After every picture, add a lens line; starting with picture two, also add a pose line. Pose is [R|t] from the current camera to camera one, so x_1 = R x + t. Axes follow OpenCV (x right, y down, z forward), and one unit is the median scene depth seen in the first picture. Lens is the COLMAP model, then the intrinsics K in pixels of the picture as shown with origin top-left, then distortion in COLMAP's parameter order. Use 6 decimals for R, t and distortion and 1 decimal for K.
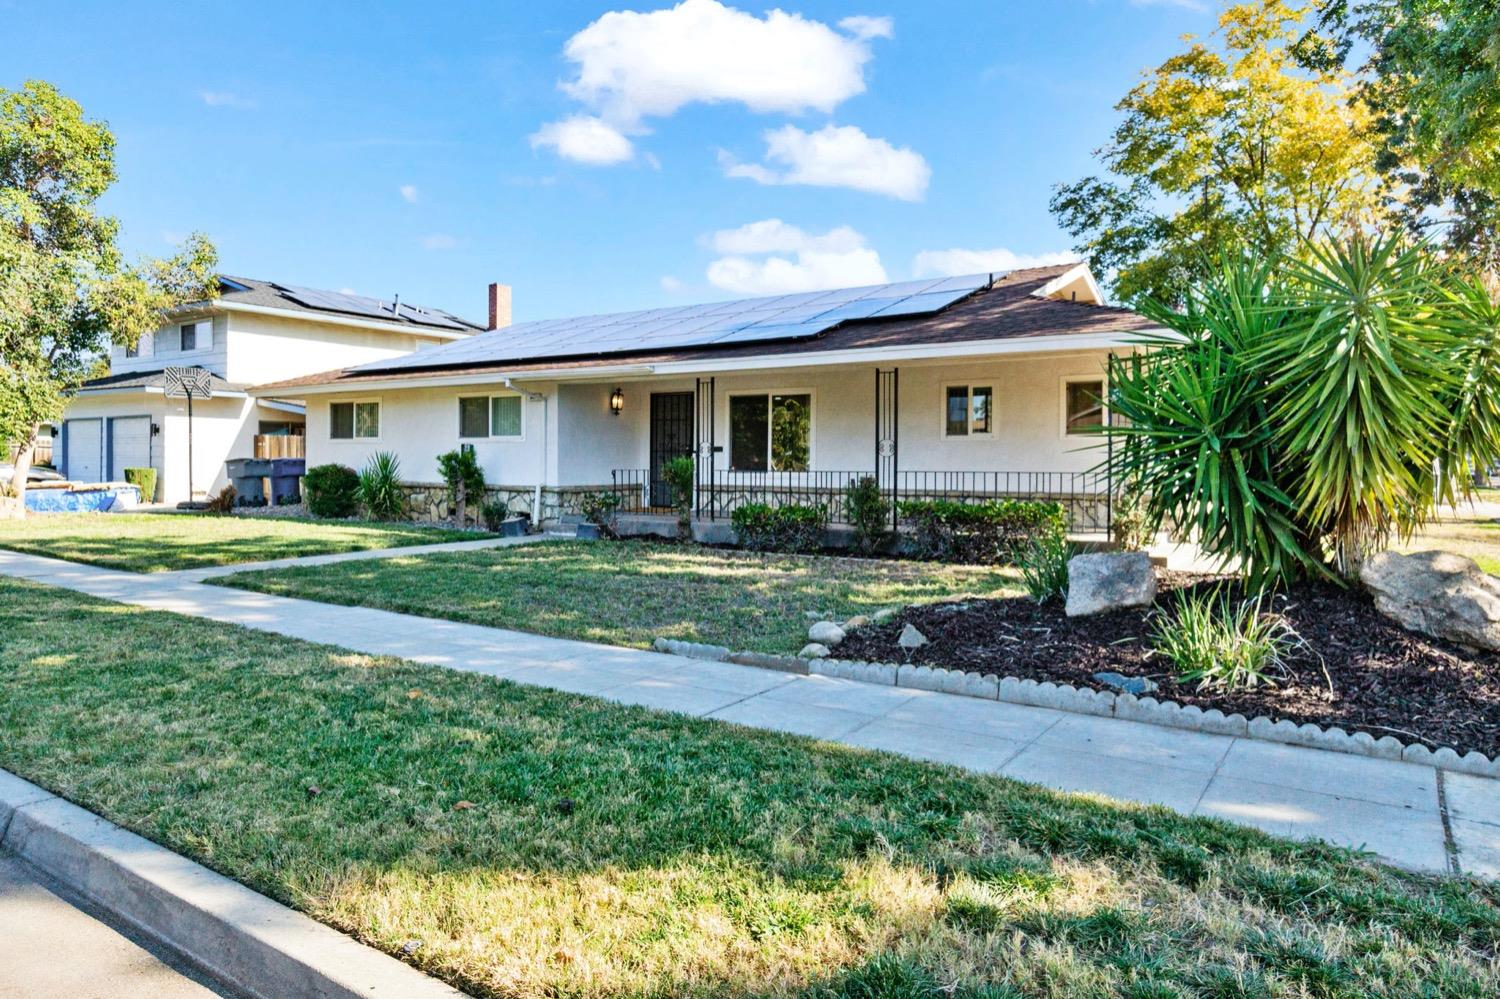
lens RADIAL K [[904.2, 0, 713.6], [0, 904.2, 497.7], [0, 0, 1]] dist [-0.003911, 0.000142]
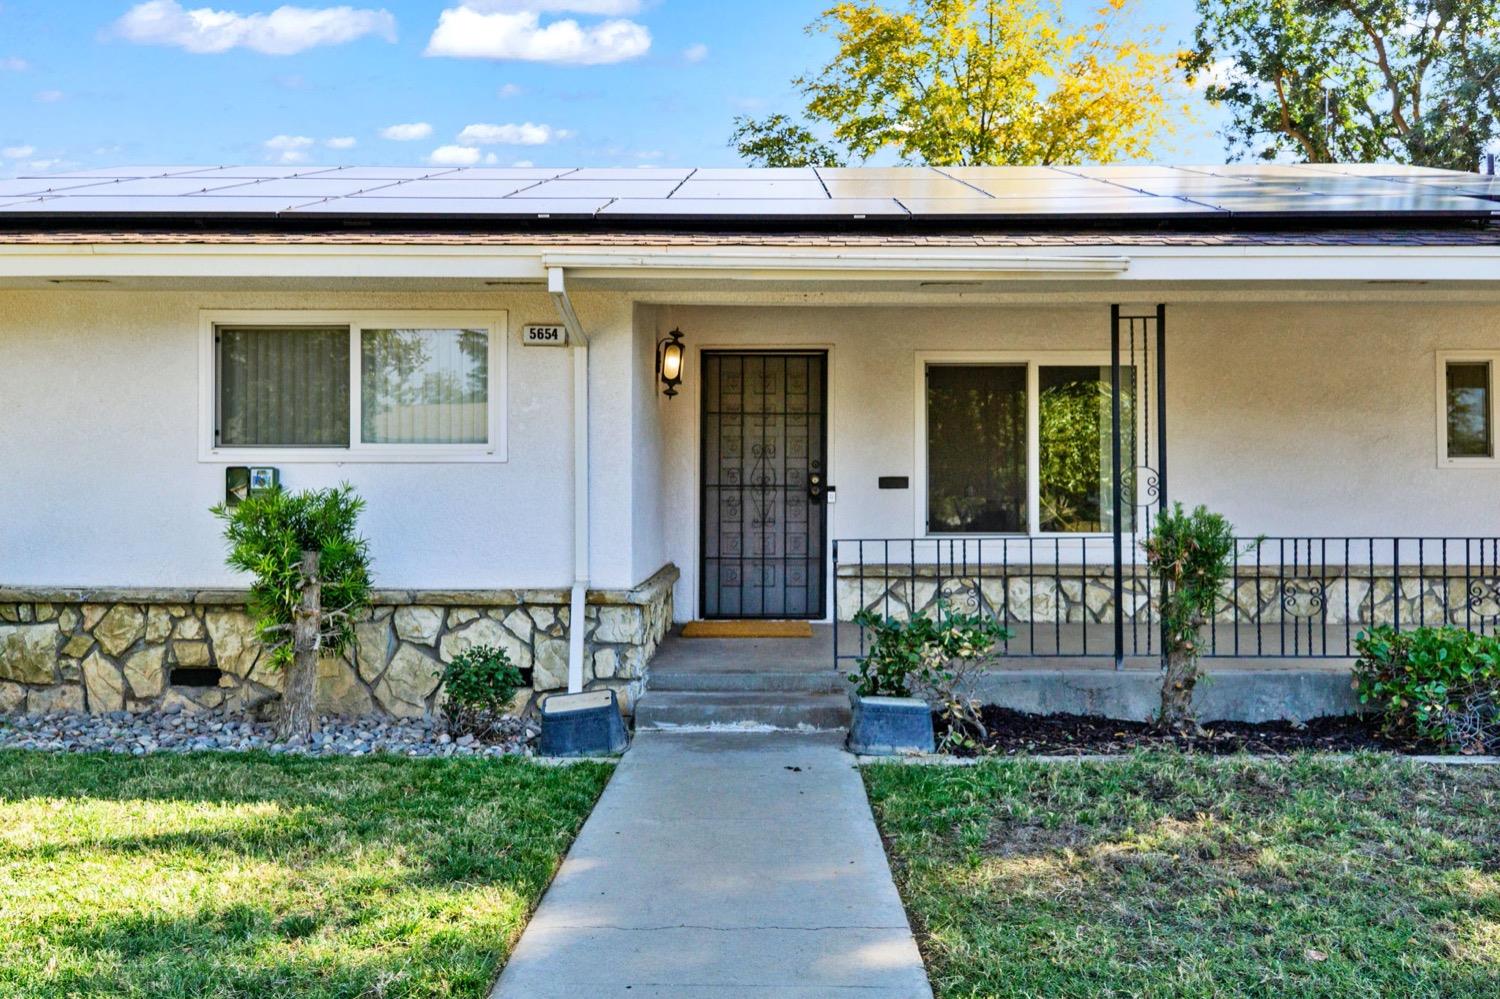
lens RADIAL K [[1166.4, 0, 750.0], [0, 1166.4, 499.5], [0, 0, 1]] dist [0.042755, 0.000831]
pose [[0.837970, -0.007521, 0.545664, -0.369668], [0.025519, 0.999351, -0.025416, -0.033113], [-0.545119, 0.035223, 0.837619, 0.569088]]
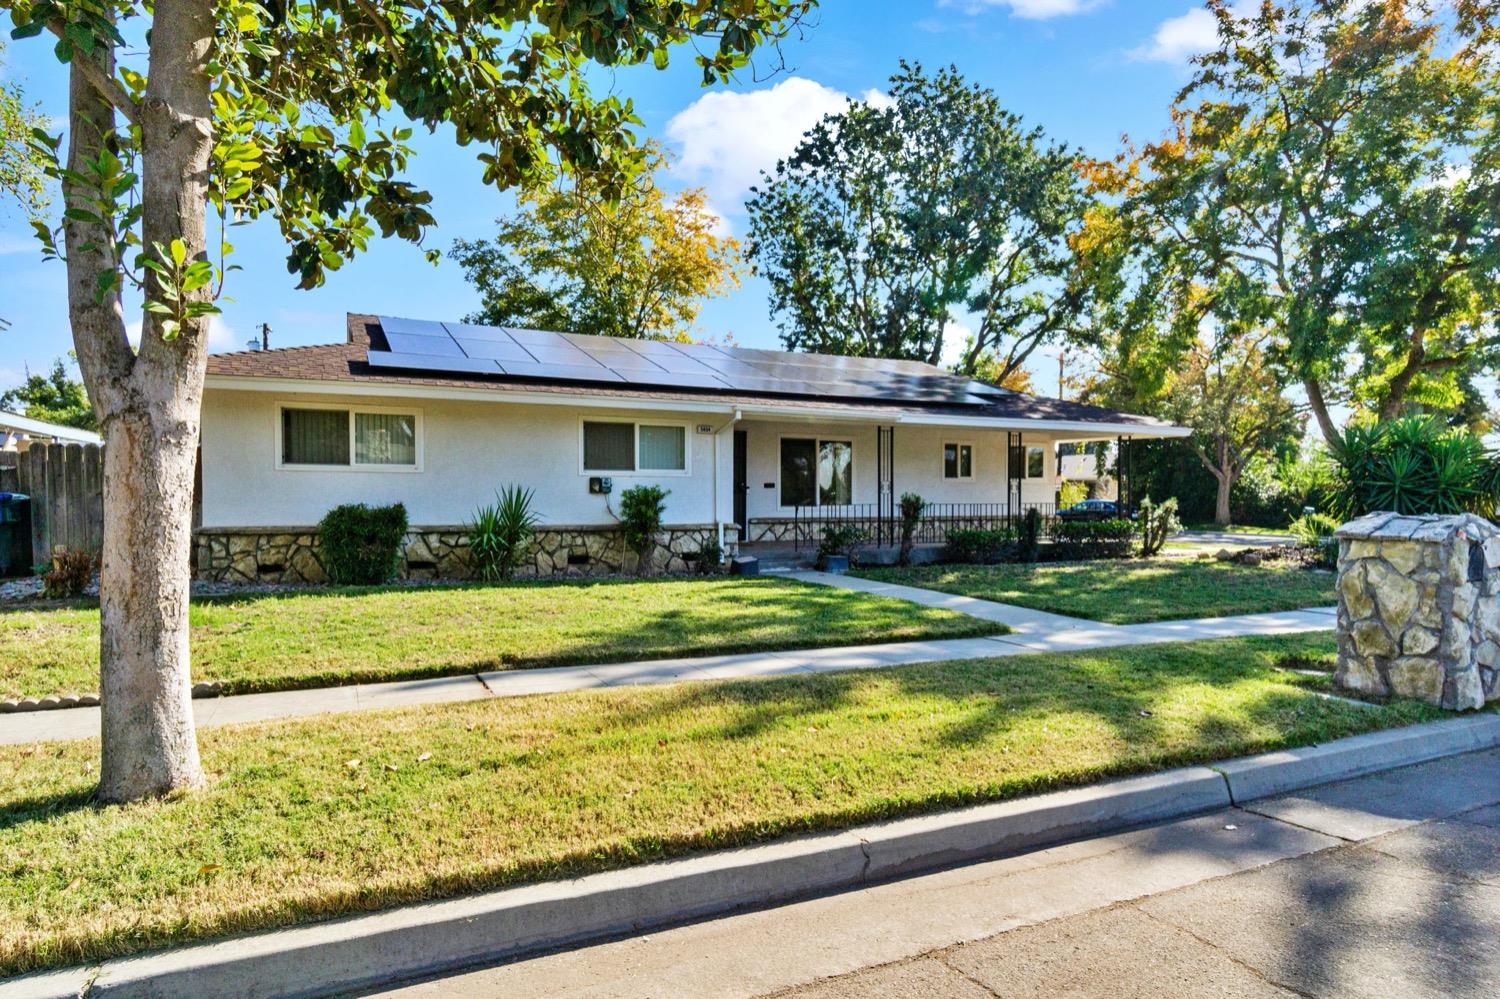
lens RADIAL K [[904.2, 0, 713.6], [0, 904.2, 497.7], [0, 0, 1]] dist [-0.003911, 0.000142]
pose [[0.528192, -0.005852, 0.849105, -0.973845], [0.034628, 0.999293, -0.014654, -0.025477], [-0.848419, 0.037143, 0.528021, 0.485340]]
